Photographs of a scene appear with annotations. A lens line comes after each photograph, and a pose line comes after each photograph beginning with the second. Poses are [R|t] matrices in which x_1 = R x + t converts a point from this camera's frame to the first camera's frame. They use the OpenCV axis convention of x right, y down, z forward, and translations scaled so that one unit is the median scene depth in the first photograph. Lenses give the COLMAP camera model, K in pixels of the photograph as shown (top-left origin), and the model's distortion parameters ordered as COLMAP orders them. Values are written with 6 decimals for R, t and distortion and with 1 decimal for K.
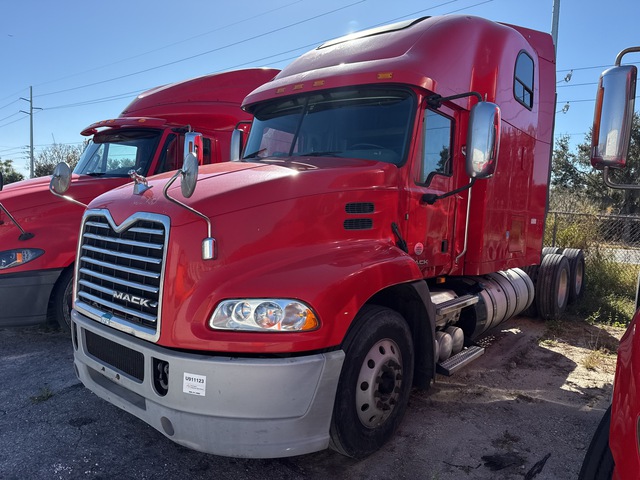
lens RADIAL K [[454.5, 0, 320.1], [0, 454.5, 241.9], [0, 0, 1]] dist [0.006290, 0.000425]
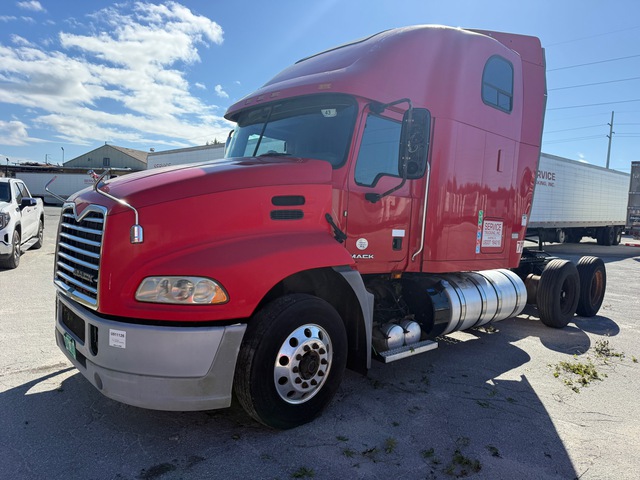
lens RADIAL K [[454.5, 0, 320.1], [0, 454.5, 241.9], [0, 0, 1]] dist [0.006290, 0.000425]
pose [[0.988374, 0.011495, -0.151606, 0.355636], [-0.015245, 0.999605, -0.023602, 0.048439], [0.151275, 0.025639, 0.988159, -0.103560]]
